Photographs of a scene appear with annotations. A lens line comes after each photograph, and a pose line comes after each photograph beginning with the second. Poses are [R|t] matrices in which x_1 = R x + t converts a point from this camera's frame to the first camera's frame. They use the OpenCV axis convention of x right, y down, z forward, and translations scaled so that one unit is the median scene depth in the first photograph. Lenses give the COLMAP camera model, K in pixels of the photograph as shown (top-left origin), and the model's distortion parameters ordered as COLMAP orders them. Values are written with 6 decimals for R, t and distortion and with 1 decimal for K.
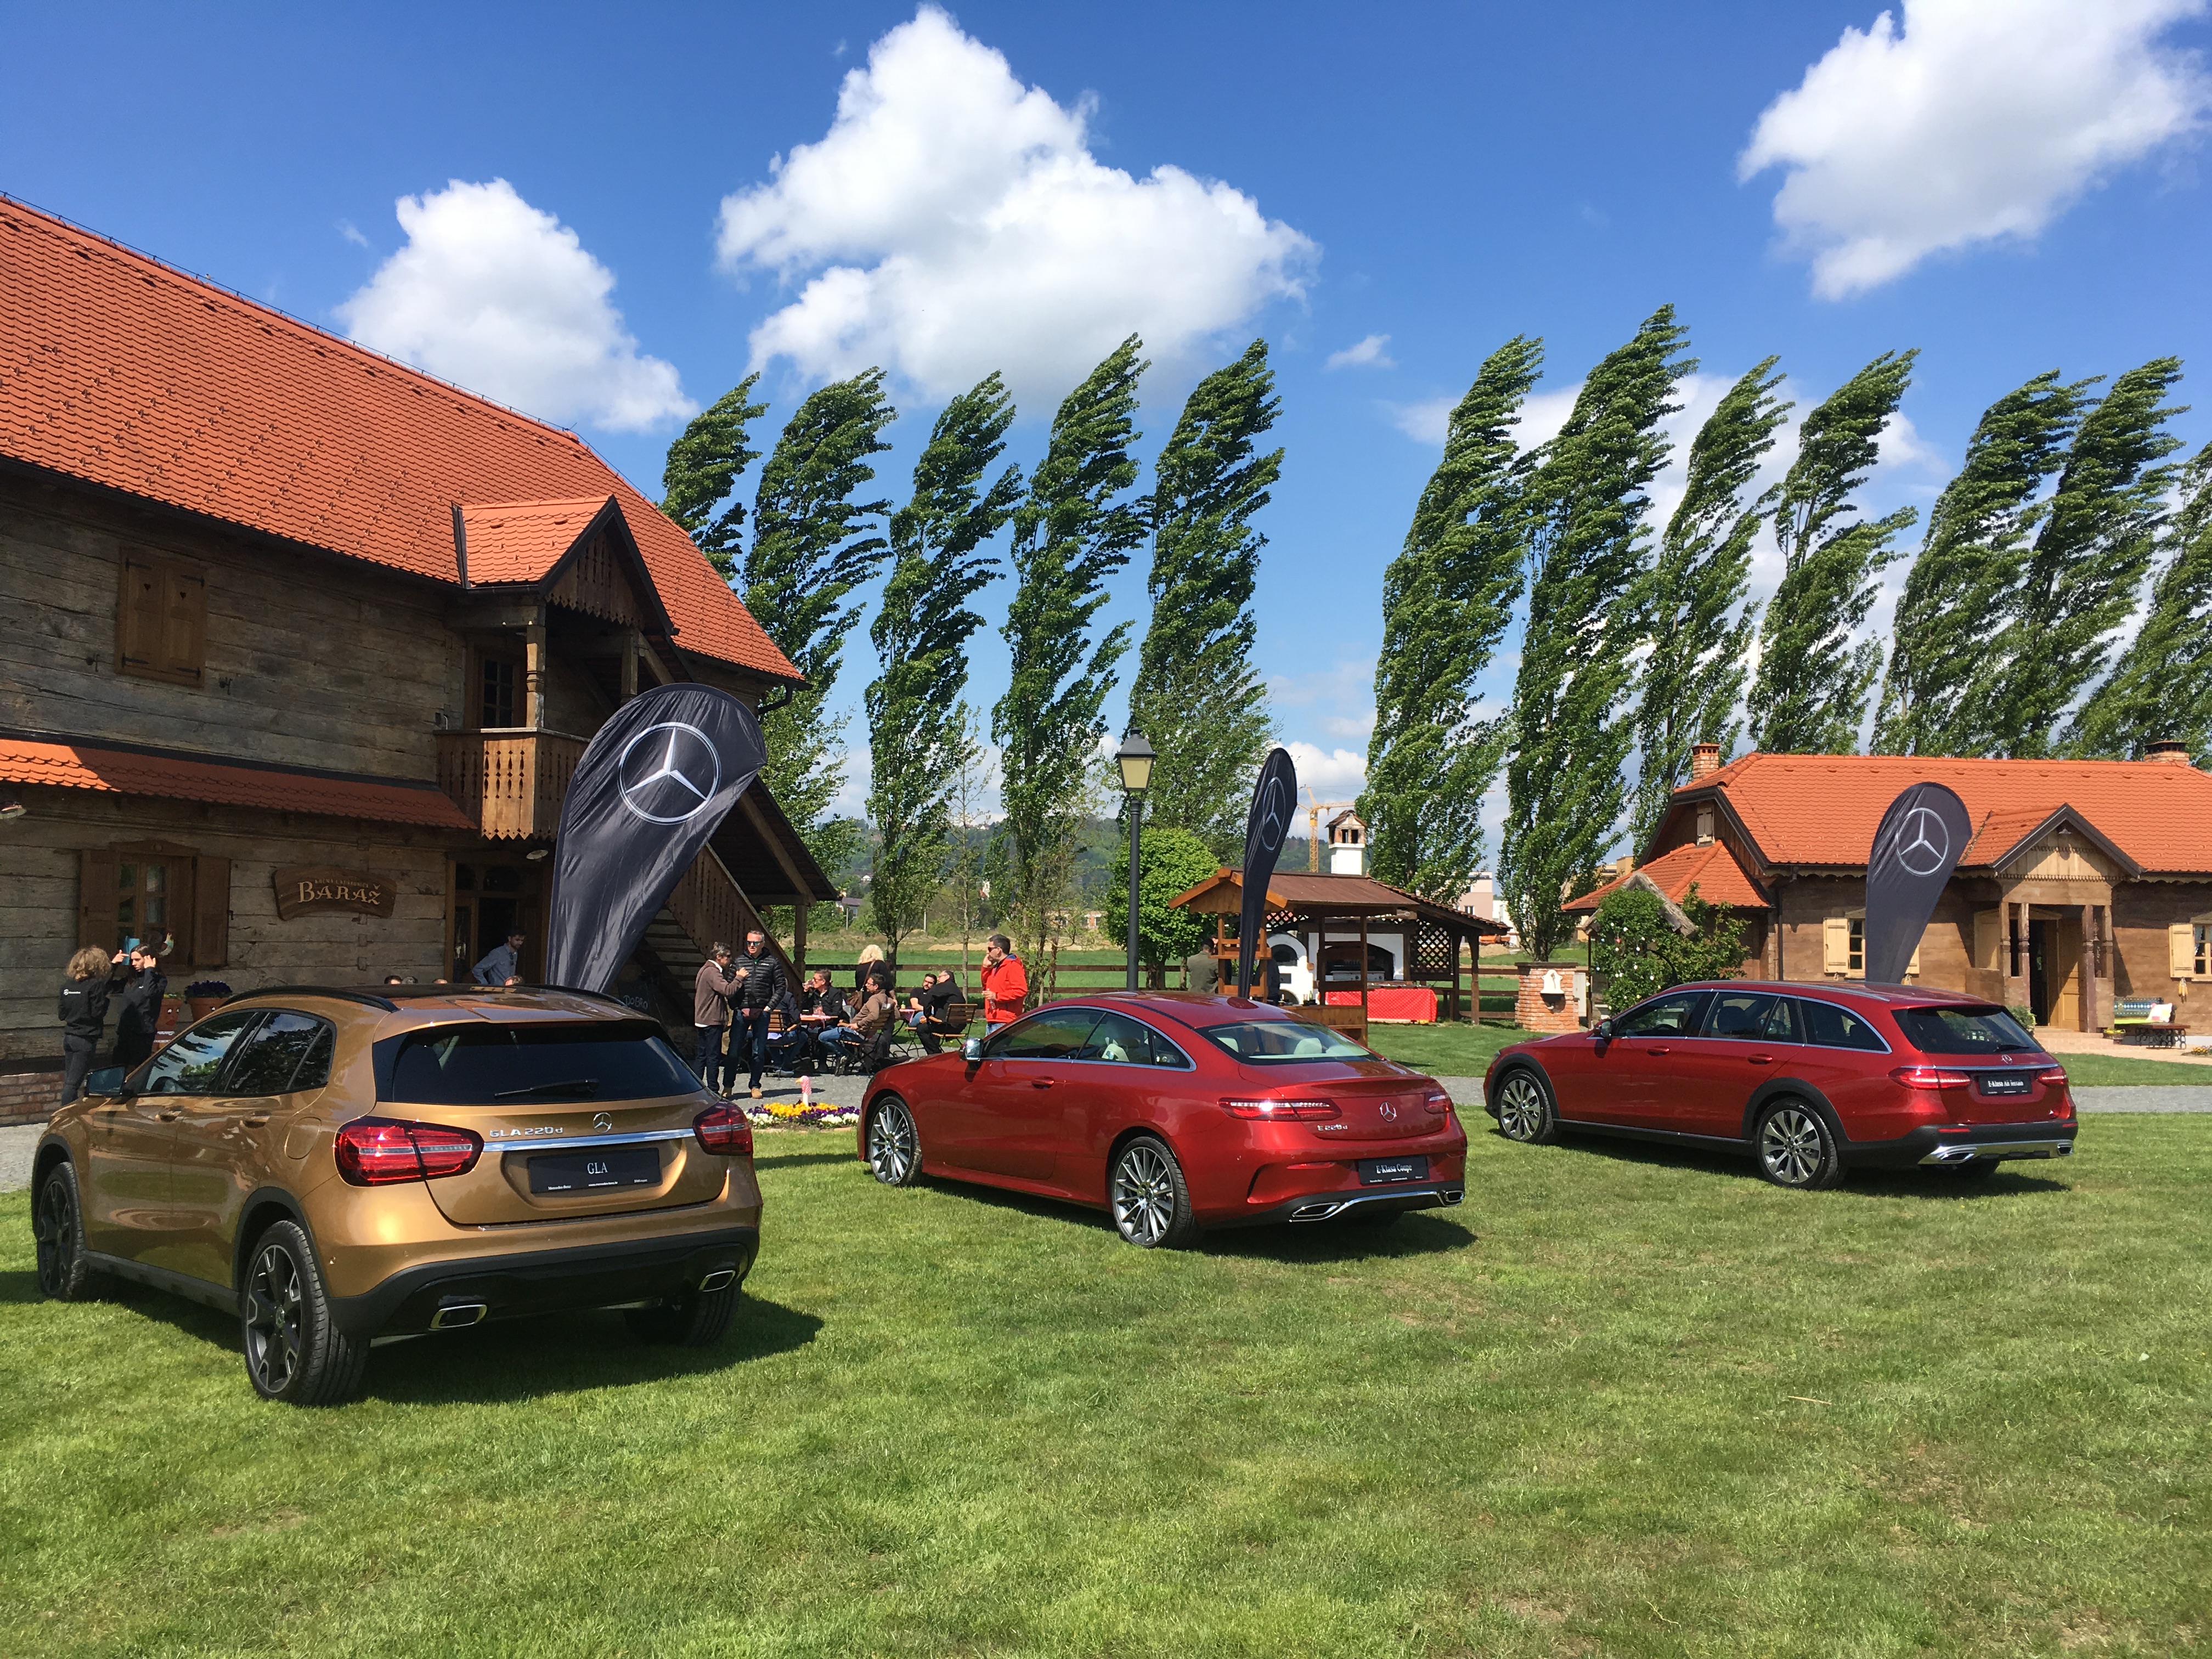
lens RADIAL K [[1869.1, 0, 1113.4], [0, 1869.1, 820.5], [0, 0, 1]] dist [0.085713, -0.109595]
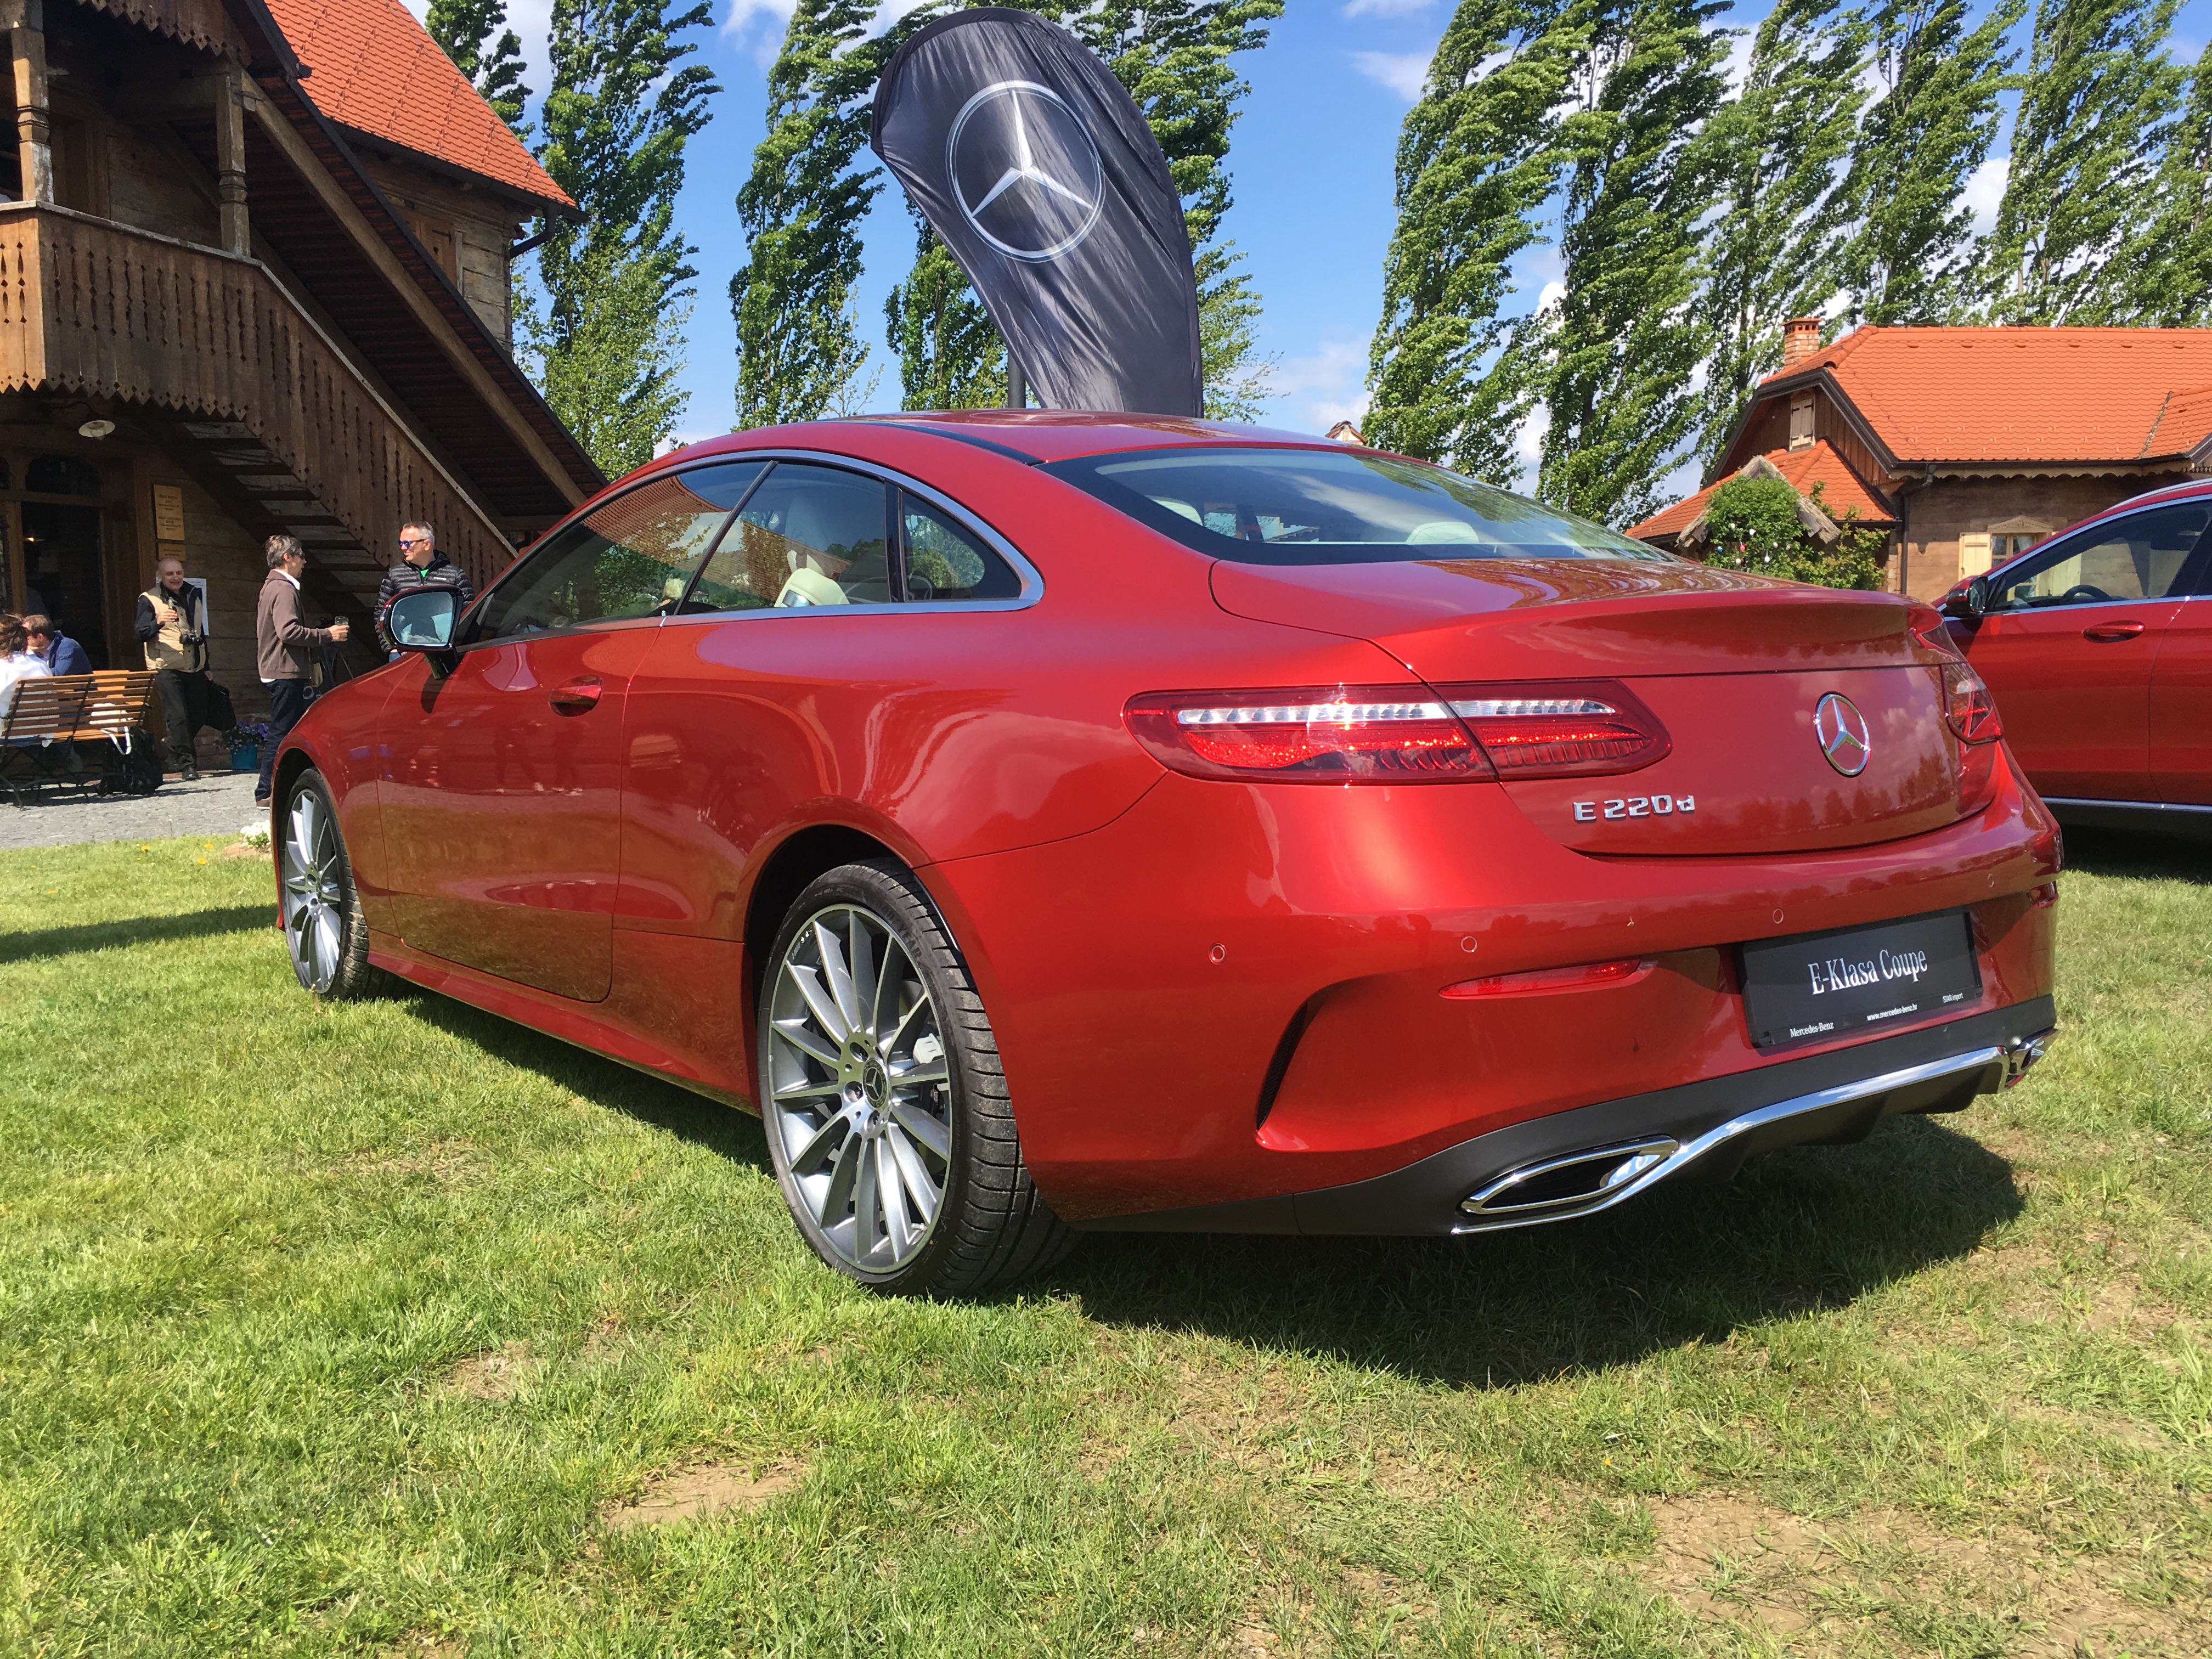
lens RADIAL K [[1869.1, 0, 1109.3], [0, 1869.1, 825.3], [0, 0, 1]] dist [0.085713, -0.109595]
pose [[0.999486, -0.030819, 0.008793, 0.018327], [0.029016, 0.986685, 0.160031, 0.044826], [-0.013608, -0.159693, 0.987073, 0.271232]]
